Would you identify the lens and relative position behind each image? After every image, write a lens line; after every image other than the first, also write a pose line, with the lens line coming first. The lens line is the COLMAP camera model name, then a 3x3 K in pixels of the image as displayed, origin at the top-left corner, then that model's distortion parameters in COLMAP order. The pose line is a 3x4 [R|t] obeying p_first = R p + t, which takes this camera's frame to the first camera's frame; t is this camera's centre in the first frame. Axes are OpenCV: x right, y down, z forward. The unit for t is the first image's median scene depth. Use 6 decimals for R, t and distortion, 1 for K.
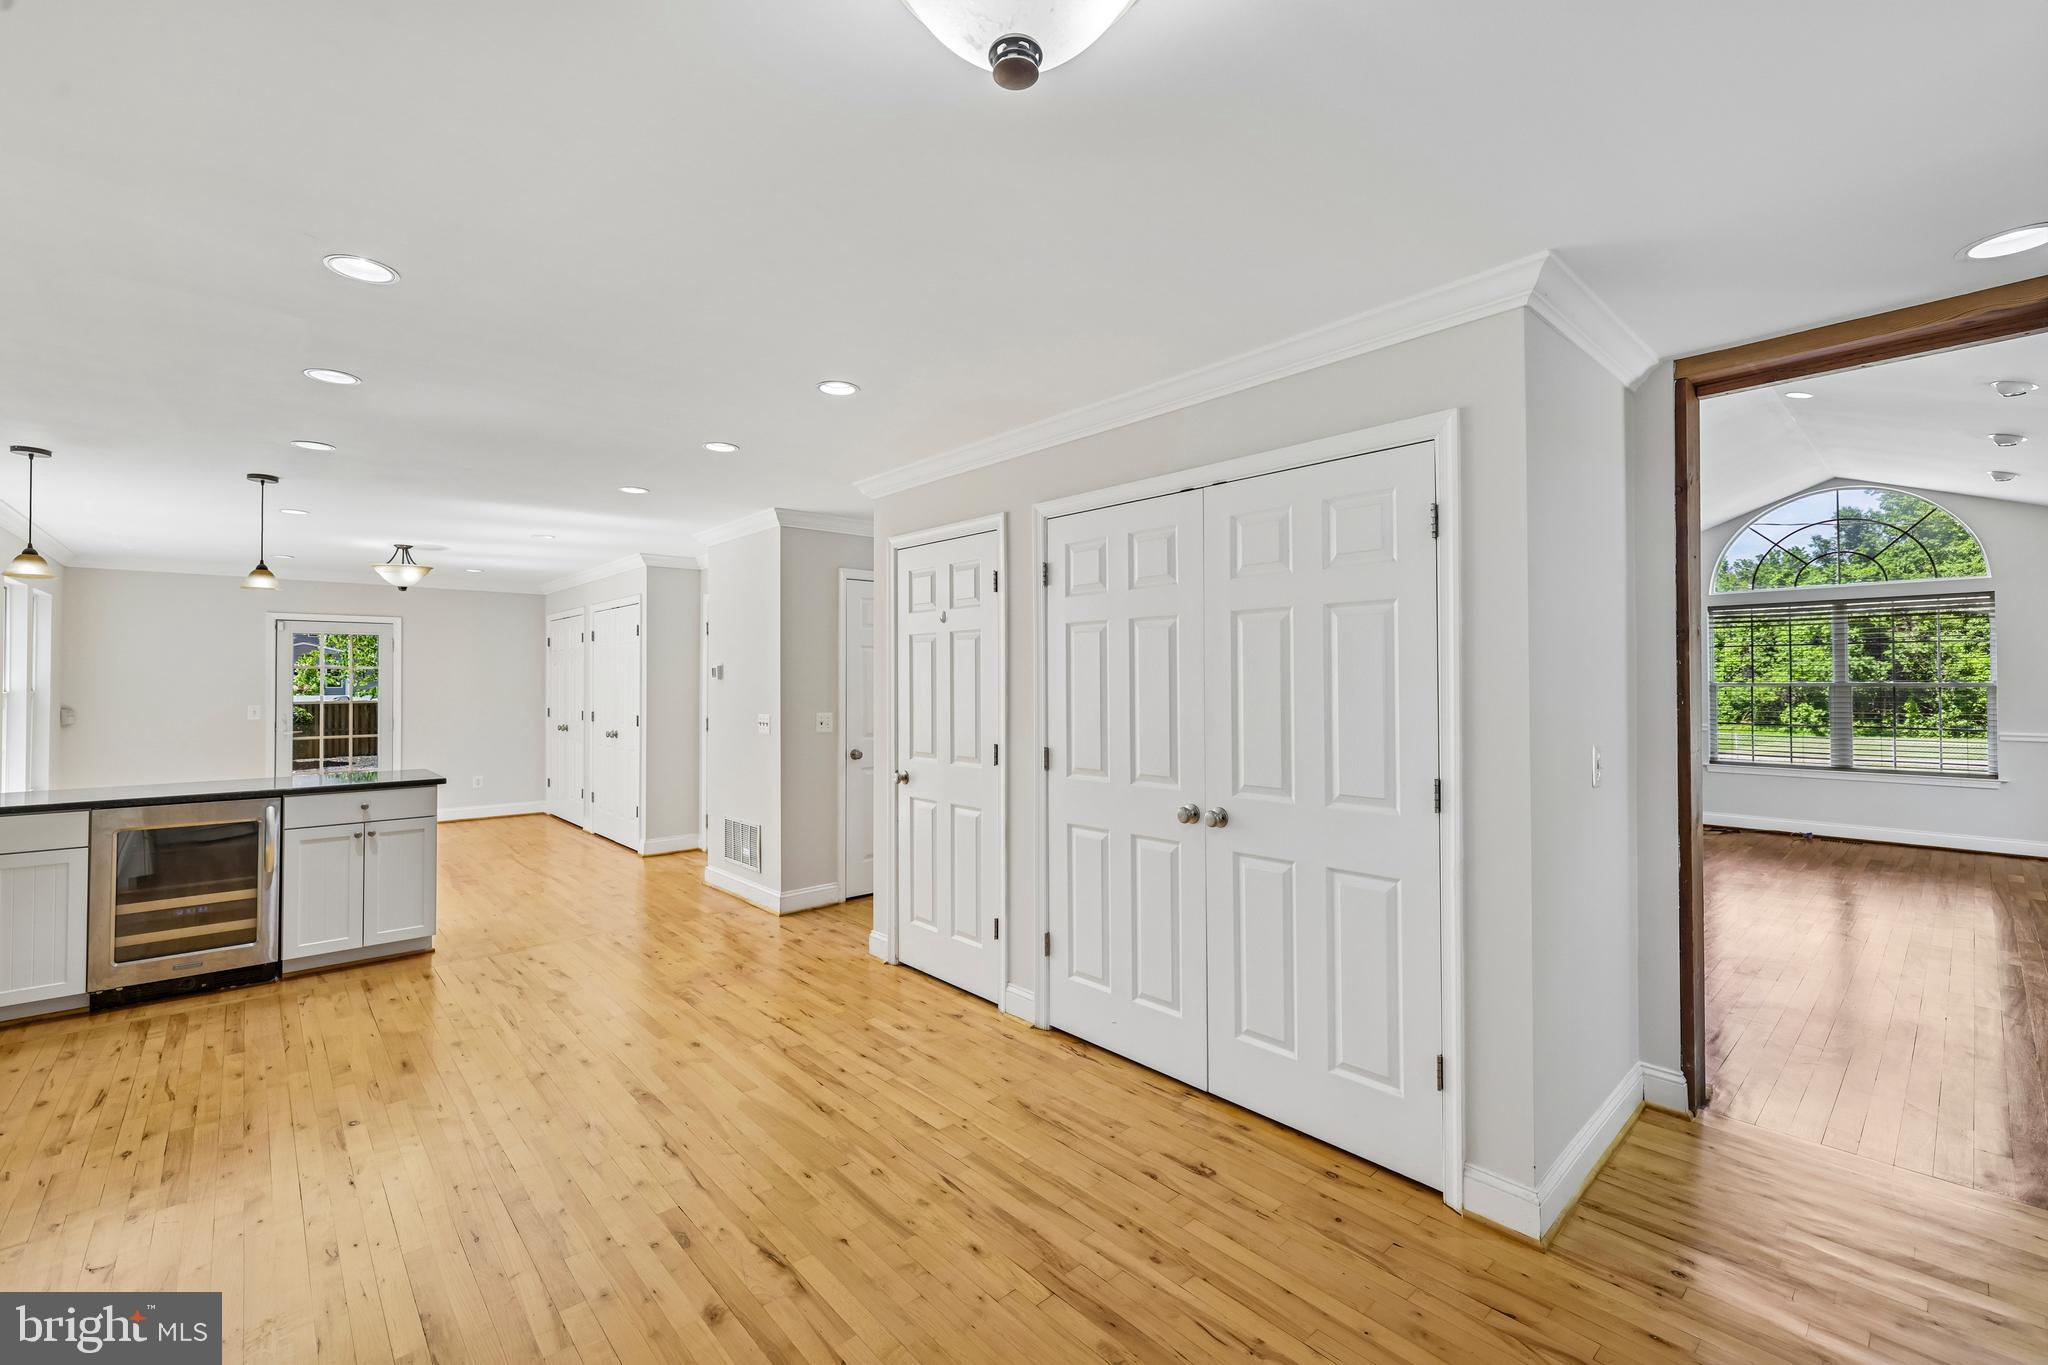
lens RADIAL K [[862.5, 0, 1011.1], [0, 862.5, 668.4], [0, 0, 1]] dist [-0.002540, 0.002117]
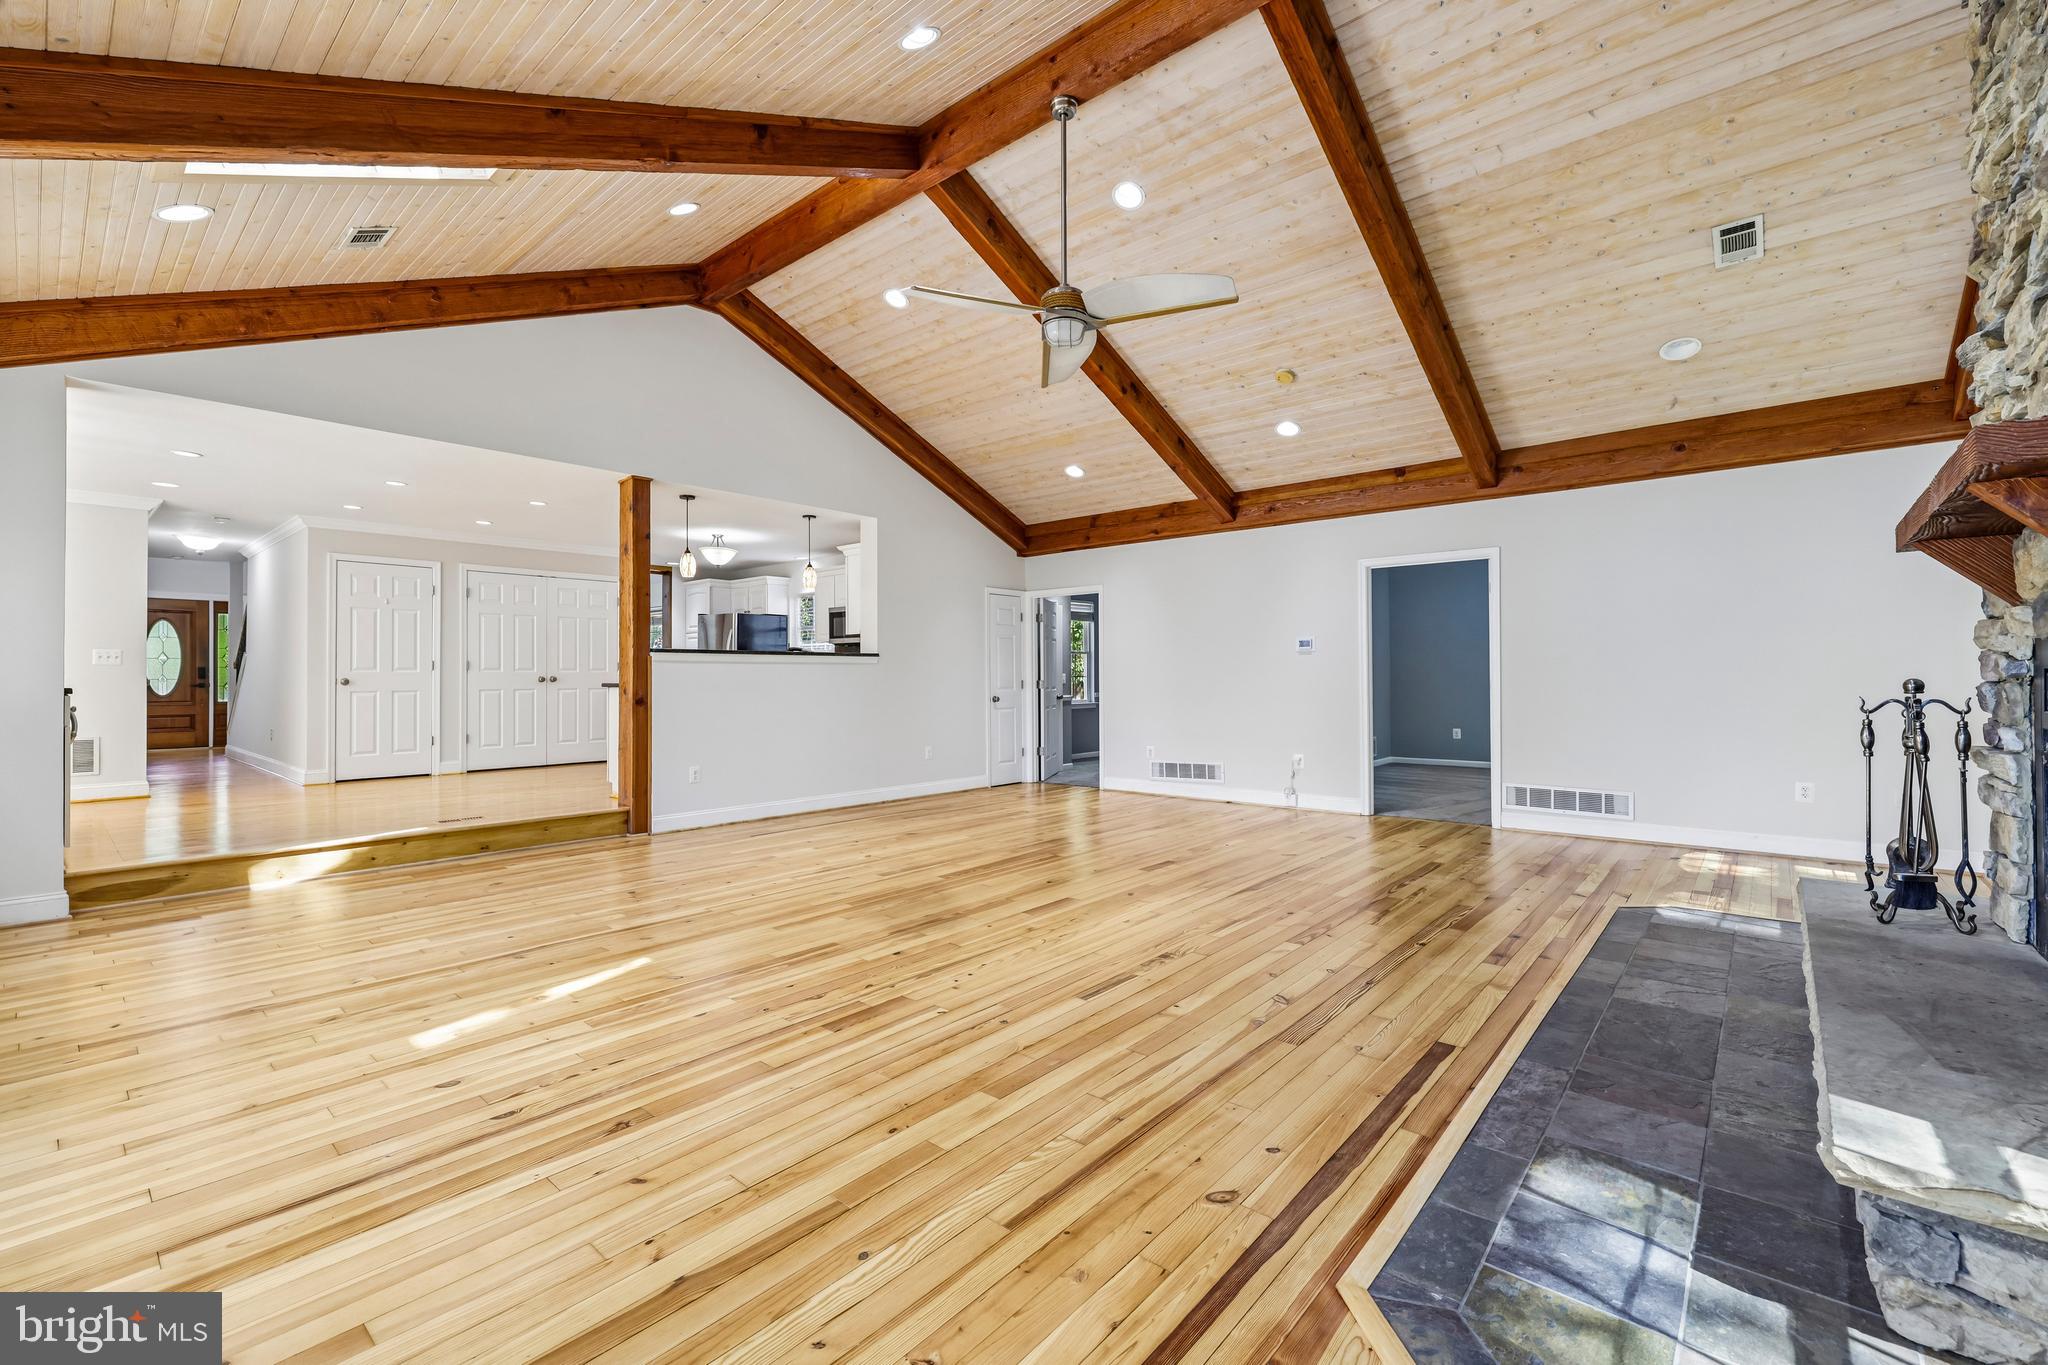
lens RADIAL K [[862.5, 0, 1013.3], [0, 862.5, 675.6], [0, 0, 1]] dist [-0.002540, 0.002117]
pose [[-0.124888, 0.005804, 0.992154, -2.316083], [-0.008429, 0.999941, -0.006911, 0.120519], [-0.992135, -0.009226, -0.124831, -0.234943]]
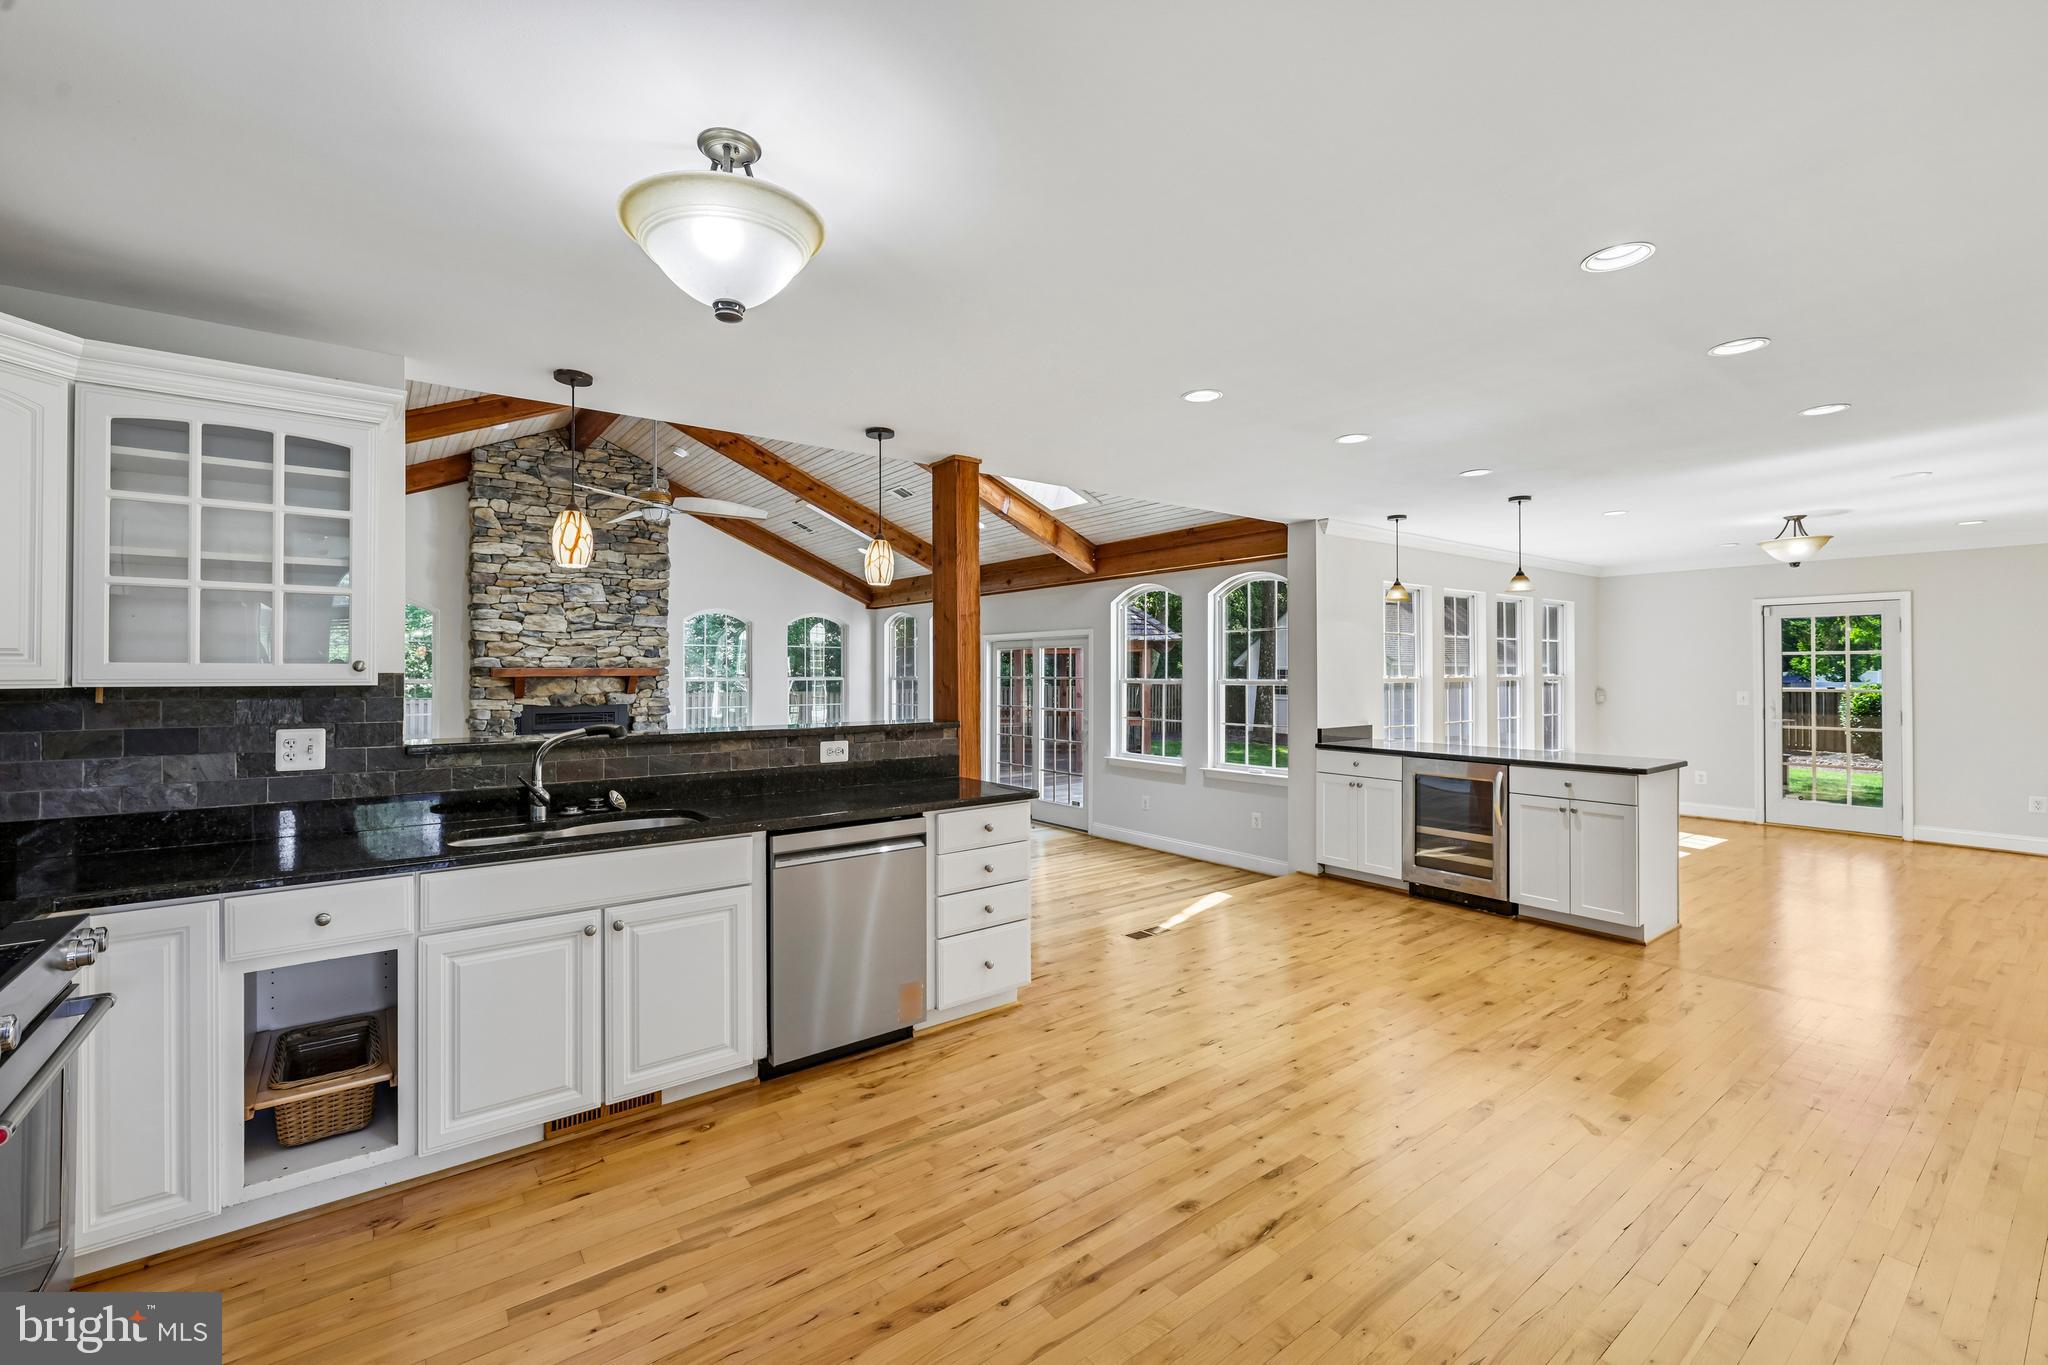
lens RADIAL K [[862.5, 0, 1010.2], [0, 862.5, 663.6], [0, 0, 1]] dist [-0.002540, 0.002117]
pose [[-0.082806, -0.005251, -0.996552, 0.413318], [0.016546, 0.999841, -0.006643, 0.004274], [0.996428, -0.017039, -0.082706, 0.419003]]
